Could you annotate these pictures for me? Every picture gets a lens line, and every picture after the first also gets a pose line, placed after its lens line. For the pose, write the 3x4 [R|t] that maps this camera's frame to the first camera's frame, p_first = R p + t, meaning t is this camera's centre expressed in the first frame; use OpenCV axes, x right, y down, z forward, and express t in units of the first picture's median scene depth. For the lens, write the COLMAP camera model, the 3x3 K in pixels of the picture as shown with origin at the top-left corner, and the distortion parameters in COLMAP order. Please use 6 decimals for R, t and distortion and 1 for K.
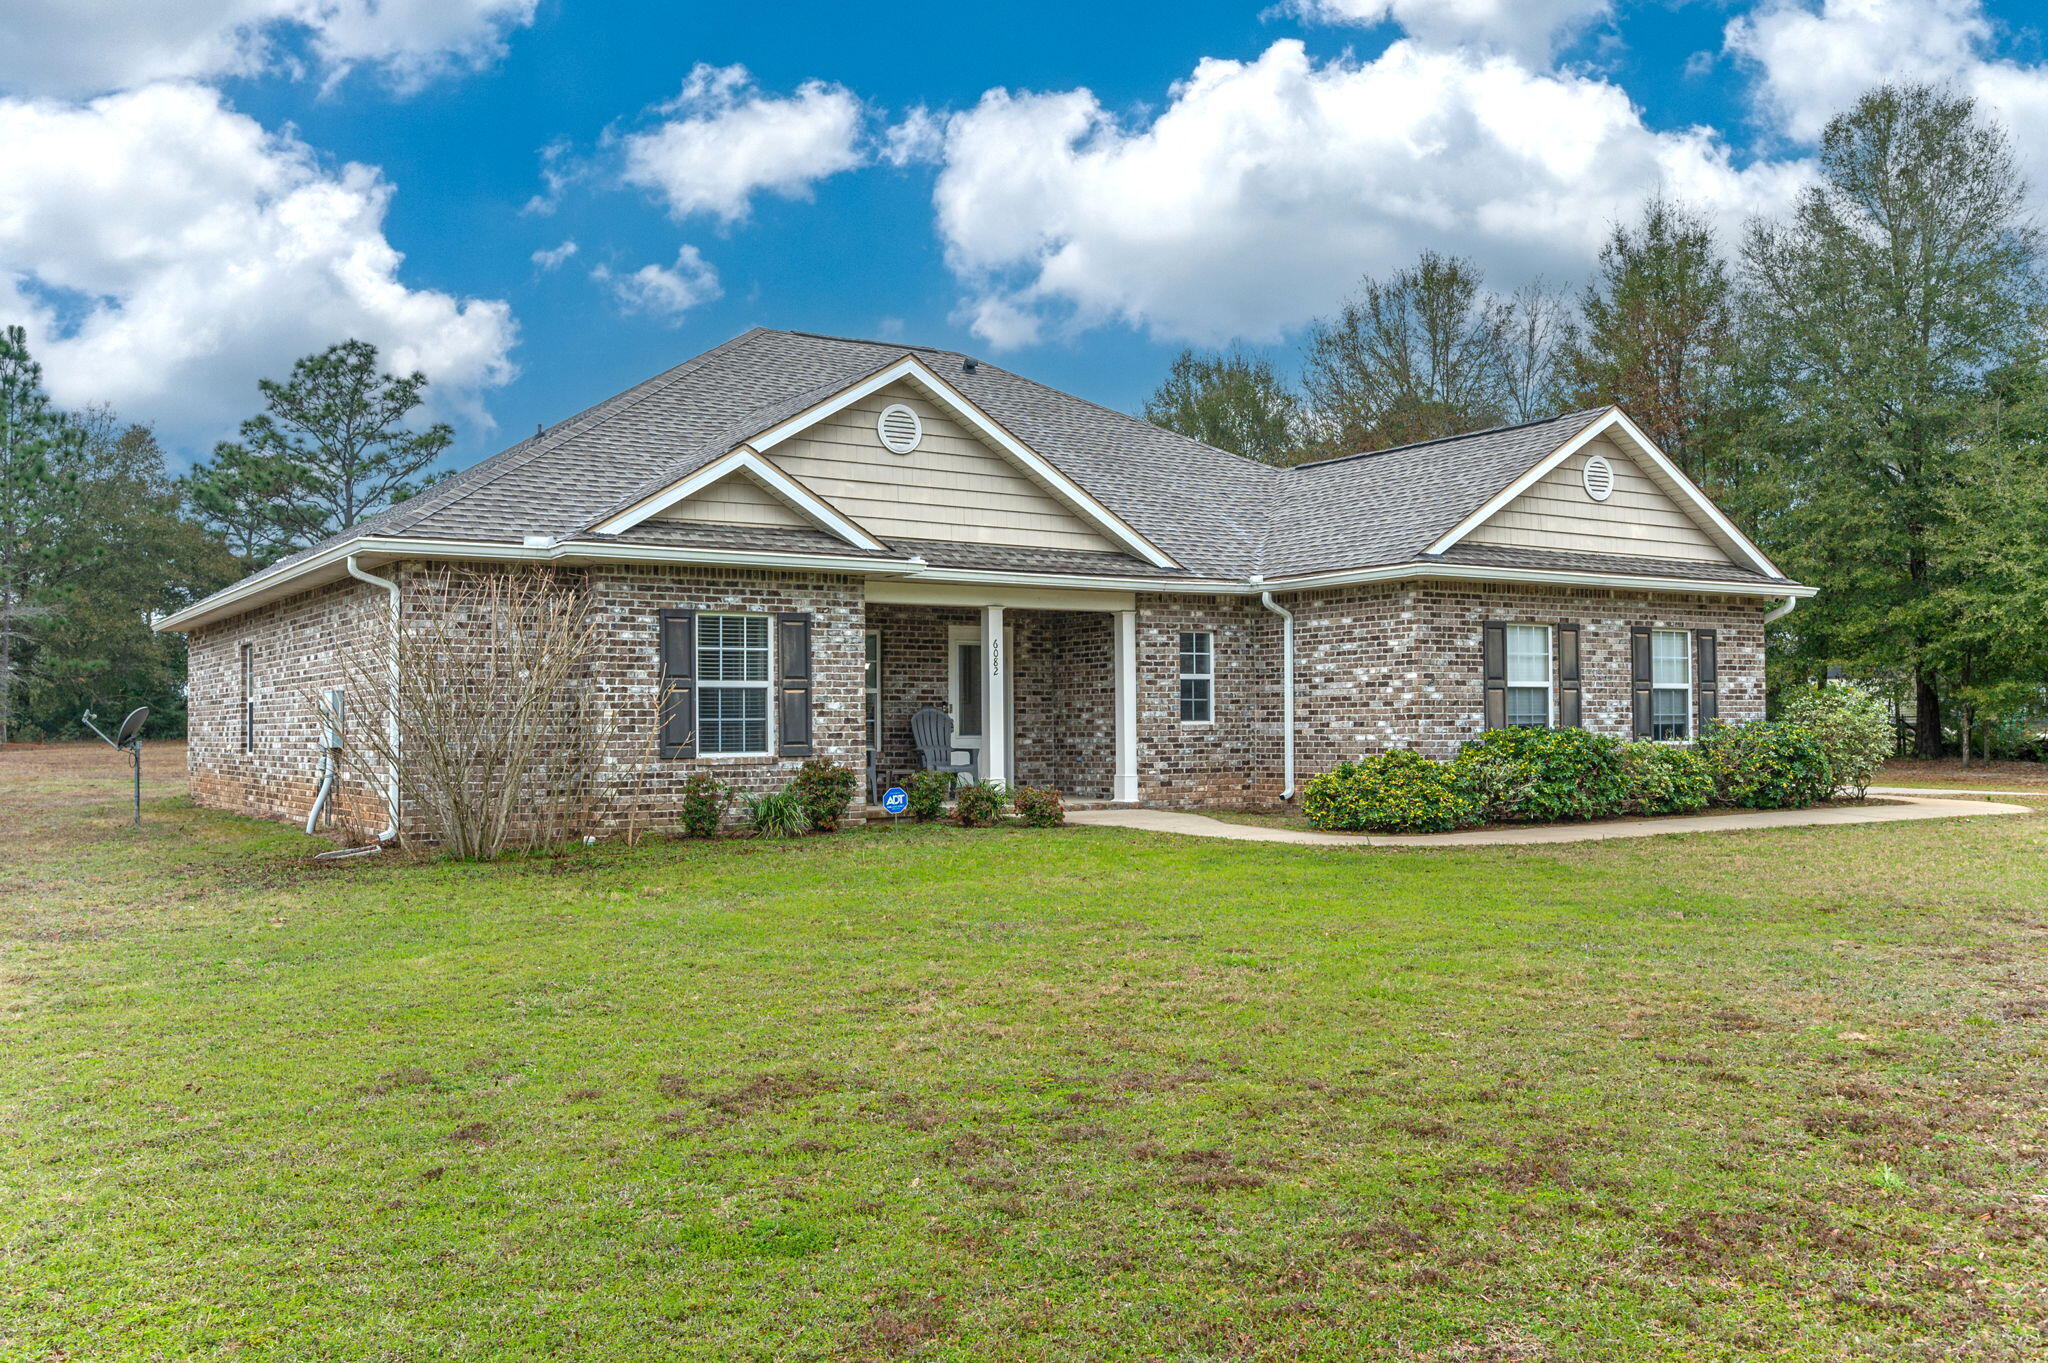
lens RADIAL K [[1785.7, 0, 1013.6], [0, 1785.7, 684.6], [0, 0, 1]] dist [-0.001983, 0.000564]
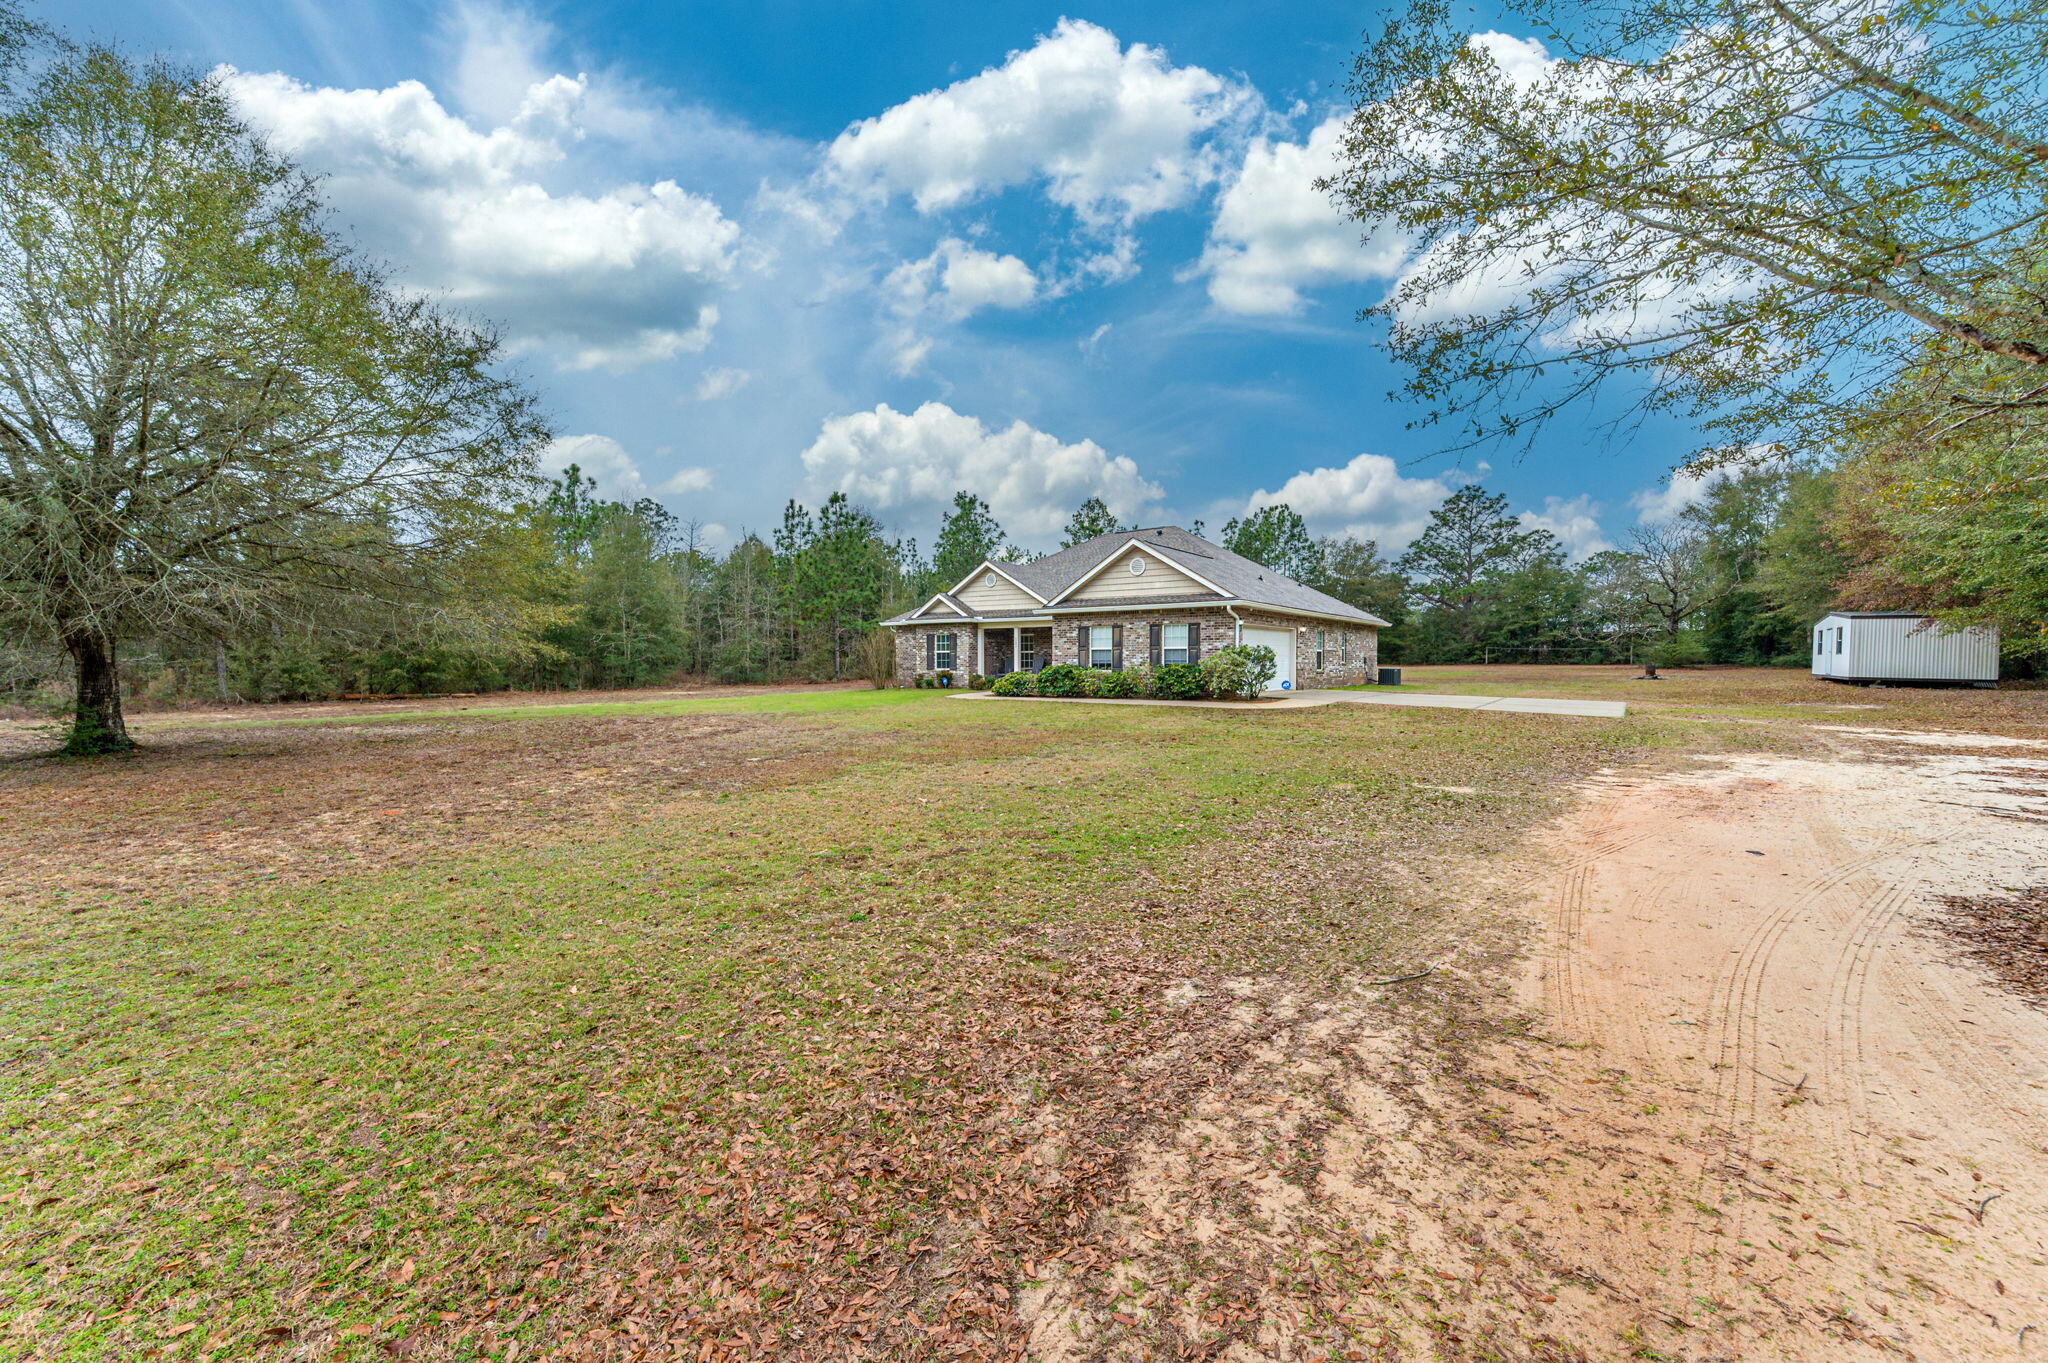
lens RADIAL K [[807.3, 0, 1017.3], [0, 807.3, 675.4], [0, 0, 1]] dist [0.000147, 0.000010]
pose [[0.335398, 0.022834, -0.941800, 1.440058], [0.020667, 0.999287, 0.031587, -0.000708], [0.941850, -0.030059, 0.334687, 0.476828]]
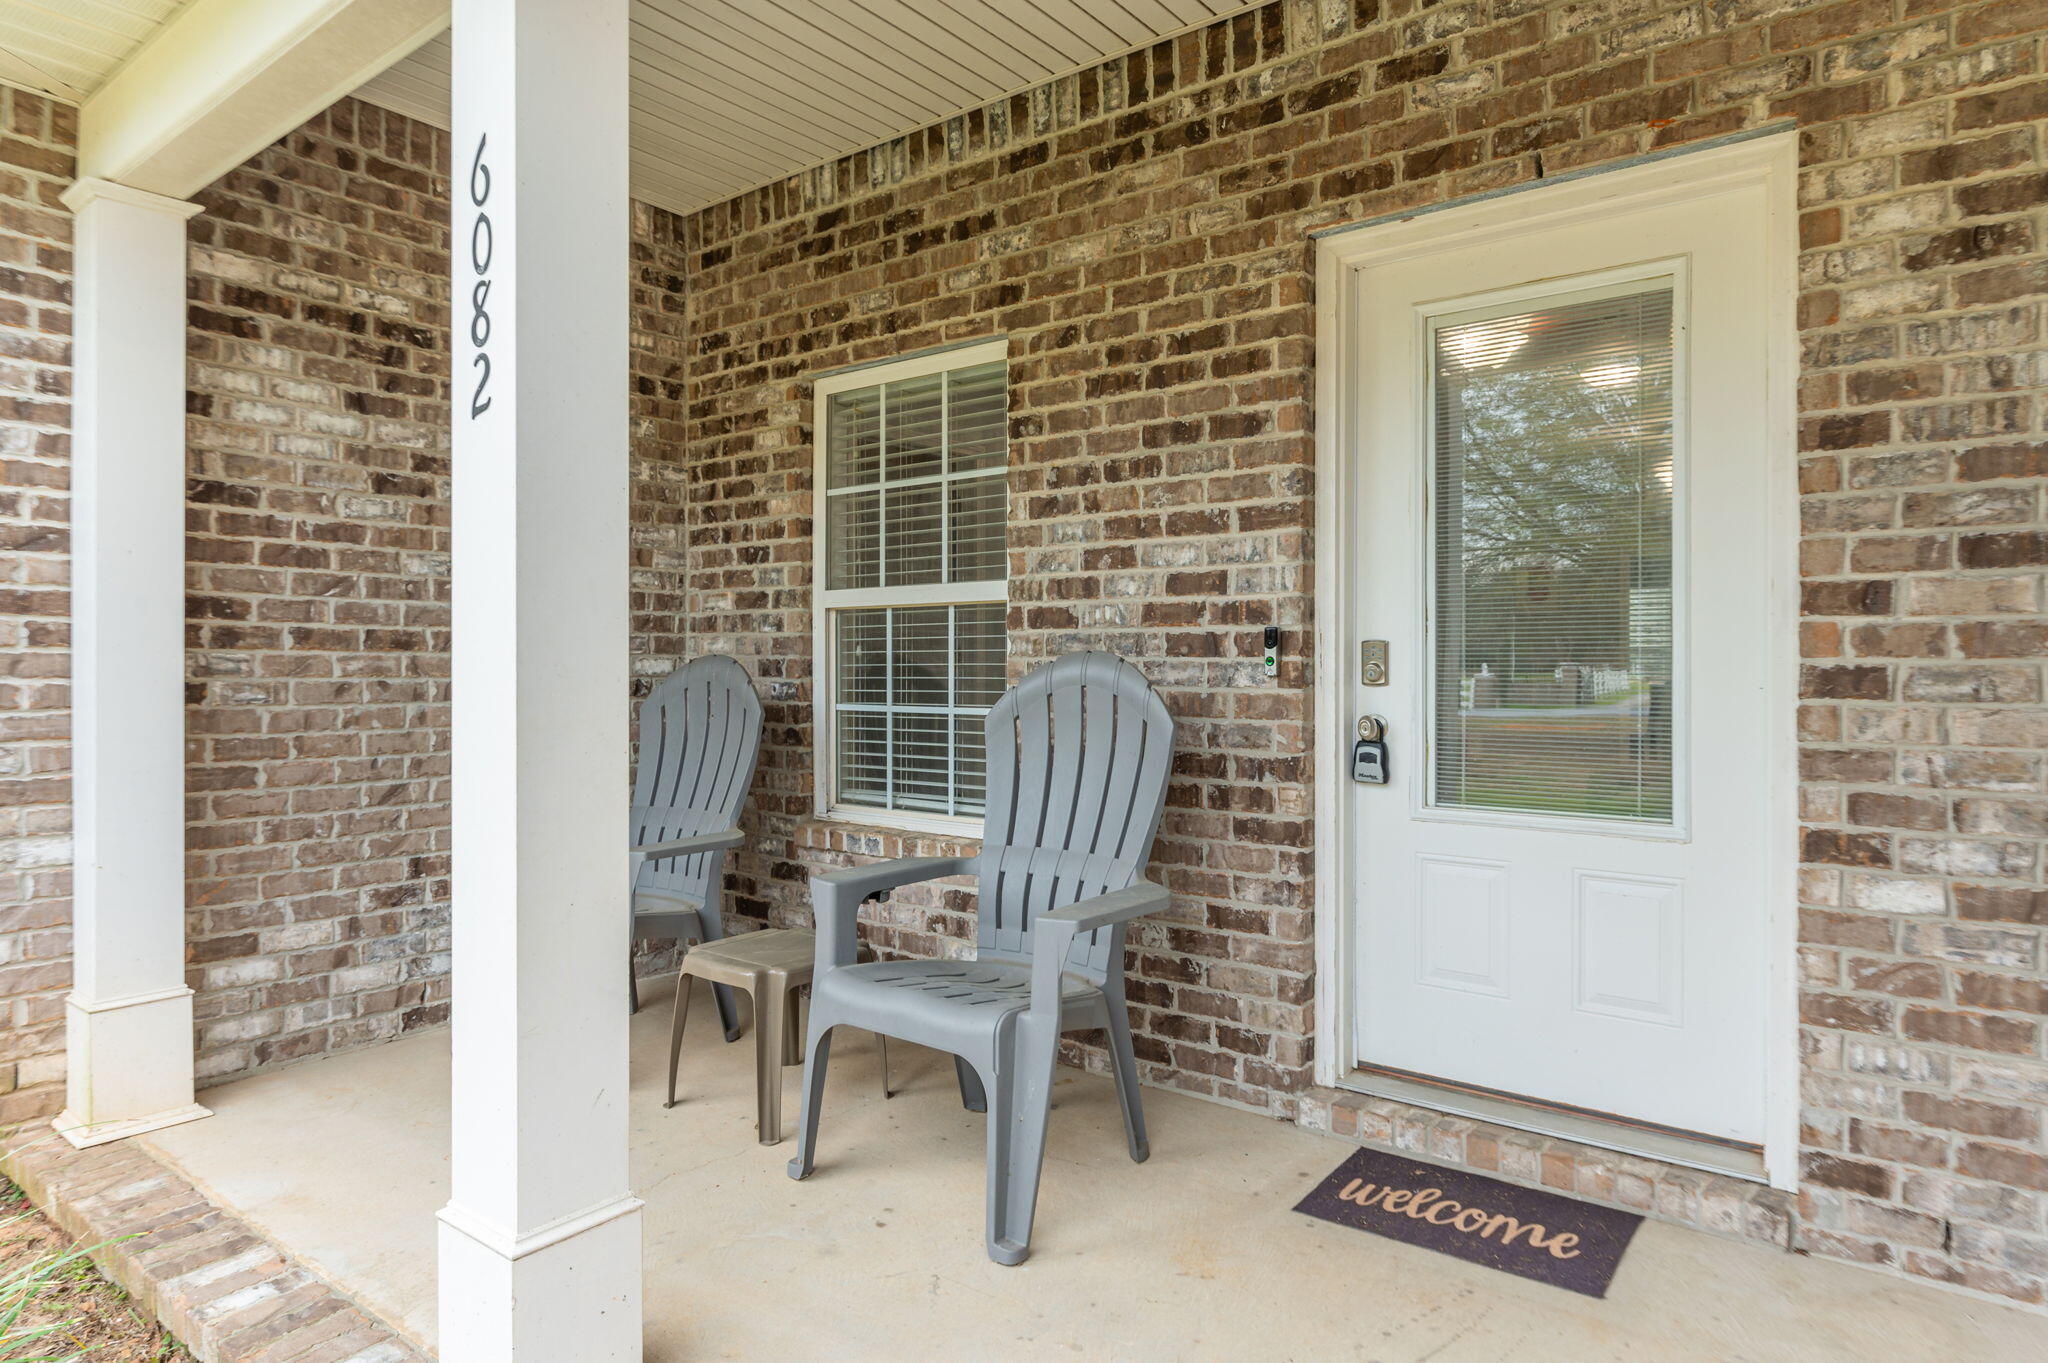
lens RADIAL K [[1206.9, 0, 1023.6], [0, 1206.9, 668.8], [0, 0, 1]] dist [-0.004521, -0.000766]
pose [[0.337207, 0.005484, -0.941415, 0.081755], [0.017853, 0.999766, 0.012219, 0.012582], [0.941261, -0.020928, 0.337030, 0.997185]]
